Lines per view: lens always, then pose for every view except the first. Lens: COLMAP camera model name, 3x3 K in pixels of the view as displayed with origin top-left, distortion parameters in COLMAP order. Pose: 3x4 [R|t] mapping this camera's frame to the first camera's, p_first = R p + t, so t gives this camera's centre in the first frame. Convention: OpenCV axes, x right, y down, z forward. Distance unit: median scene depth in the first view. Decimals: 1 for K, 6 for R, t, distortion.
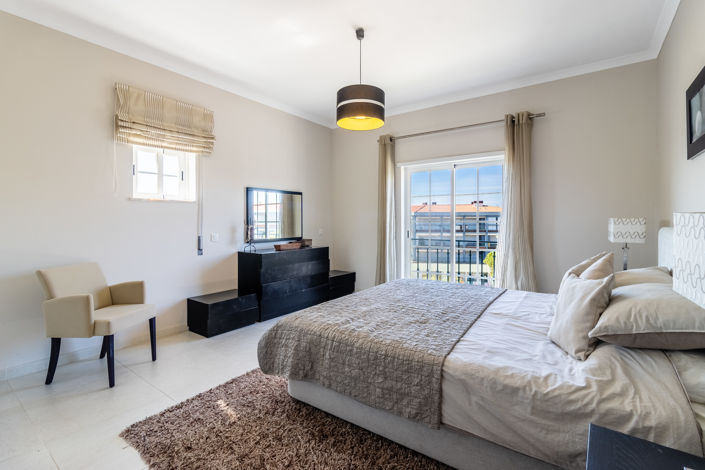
lens RADIAL K [[327.2, 0, 346.9], [0, 327.2, 217.6], [0, 0, 1]] dist [0.000612, 0.001917]
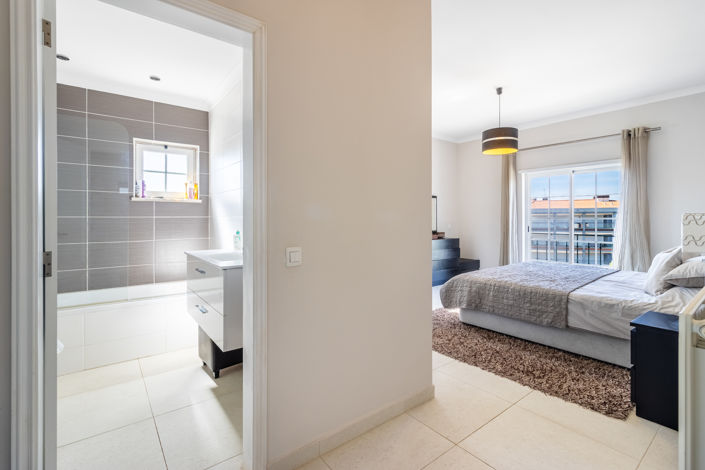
lens RADIAL K [[327.2, 0, 344.0], [0, 327.2, 214.7], [0, 0, 1]] dist [0.000612, 0.001917]
pose [[0.958381, -0.005402, -0.285442, -0.276464], [0.005180, 0.999985, -0.001533, -0.007692], [0.285446, -0.000010, 0.958395, -0.805143]]
